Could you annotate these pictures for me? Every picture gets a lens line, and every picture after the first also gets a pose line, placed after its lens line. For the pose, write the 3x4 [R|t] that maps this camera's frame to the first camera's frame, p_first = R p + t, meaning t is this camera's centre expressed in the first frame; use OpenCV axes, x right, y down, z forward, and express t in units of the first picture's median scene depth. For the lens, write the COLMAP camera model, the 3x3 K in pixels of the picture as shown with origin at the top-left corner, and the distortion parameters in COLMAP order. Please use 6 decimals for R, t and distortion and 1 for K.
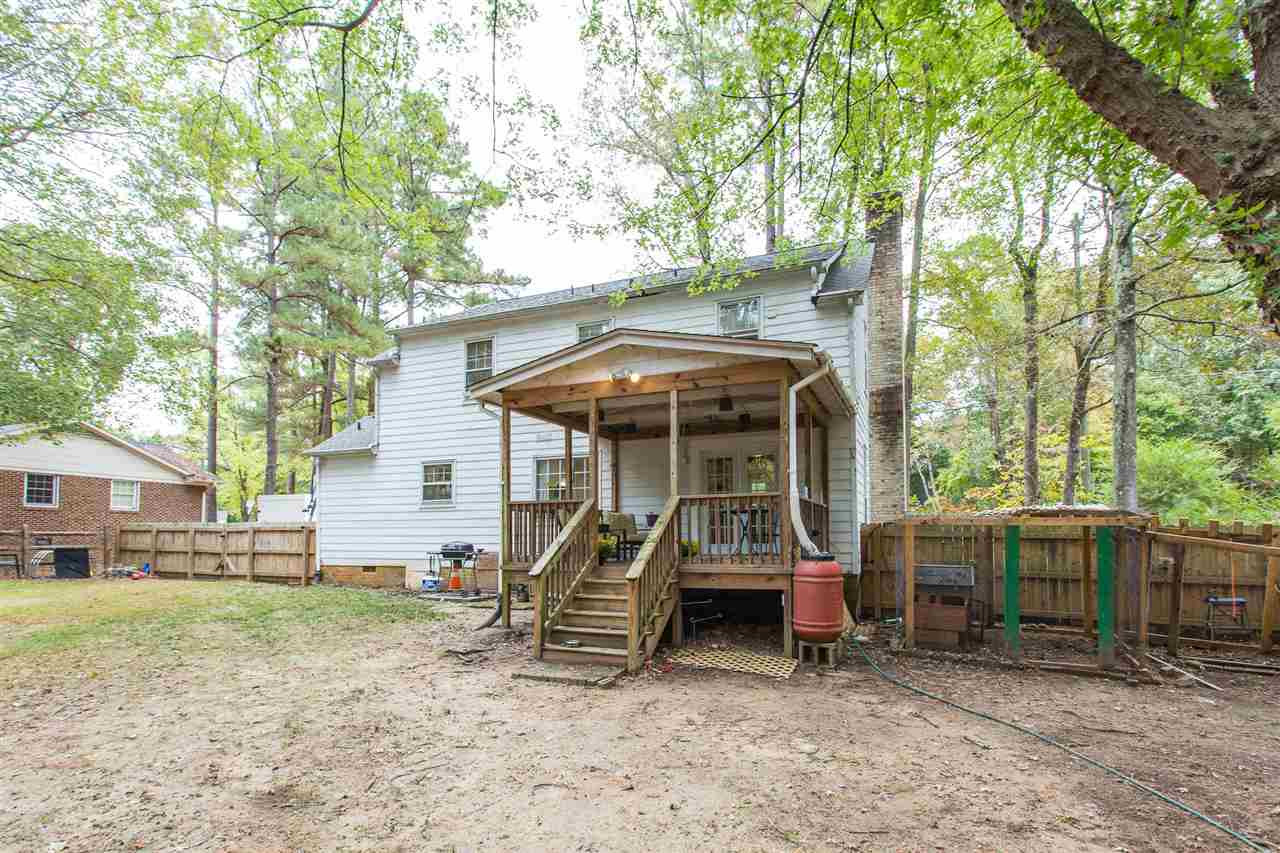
lens RADIAL K [[648.9, 0, 639.7], [0, 648.9, 420.4], [0, 0, 1]] dist [-0.000854, 0.001294]
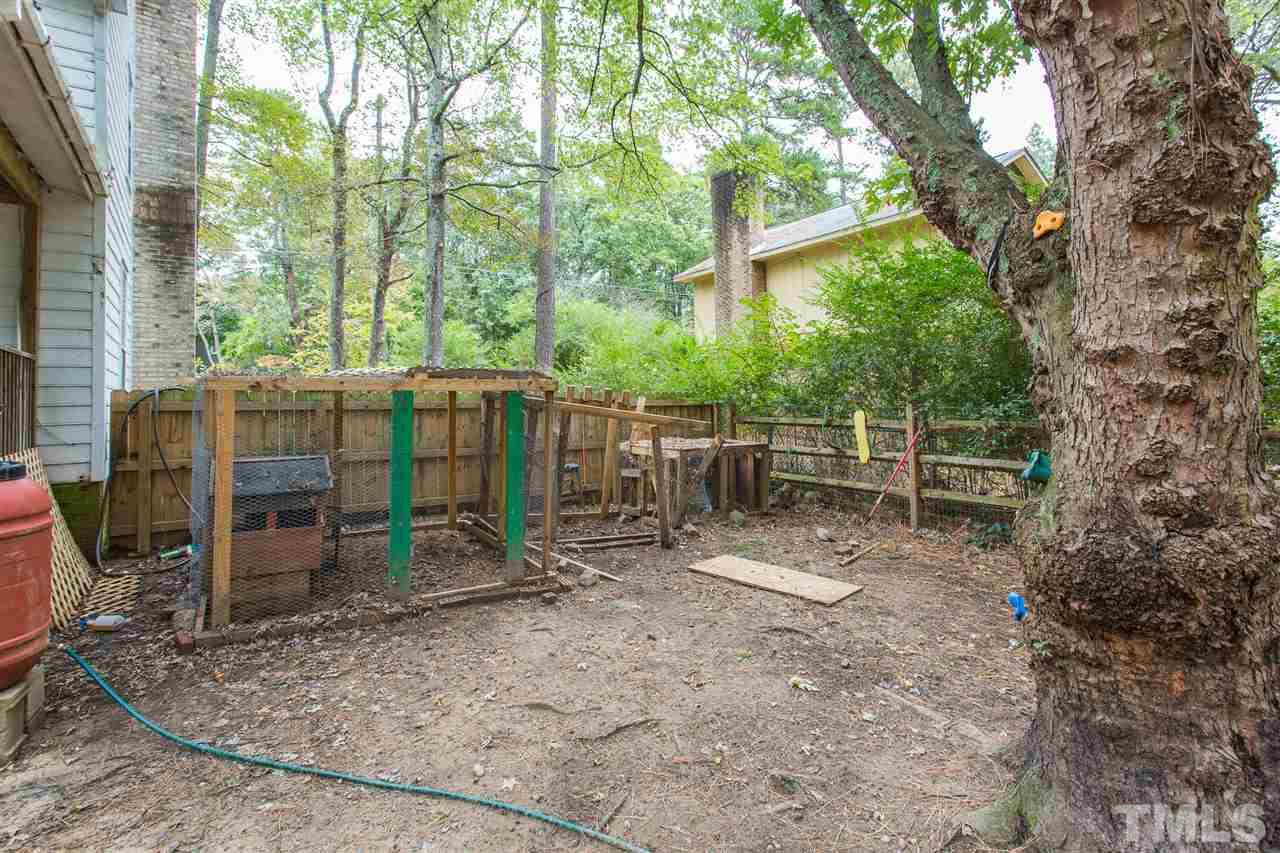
lens RADIAL K [[648.9, 0, 639.7], [0, 648.9, 420.4], [0, 0, 1]] dist [-0.000854, 0.001294]
pose [[0.537295, -0.038410, 0.842519, 0.091543], [-0.127532, 0.983775, 0.126180, 0.045258], [-0.833697, -0.175244, 0.523679, 0.262294]]
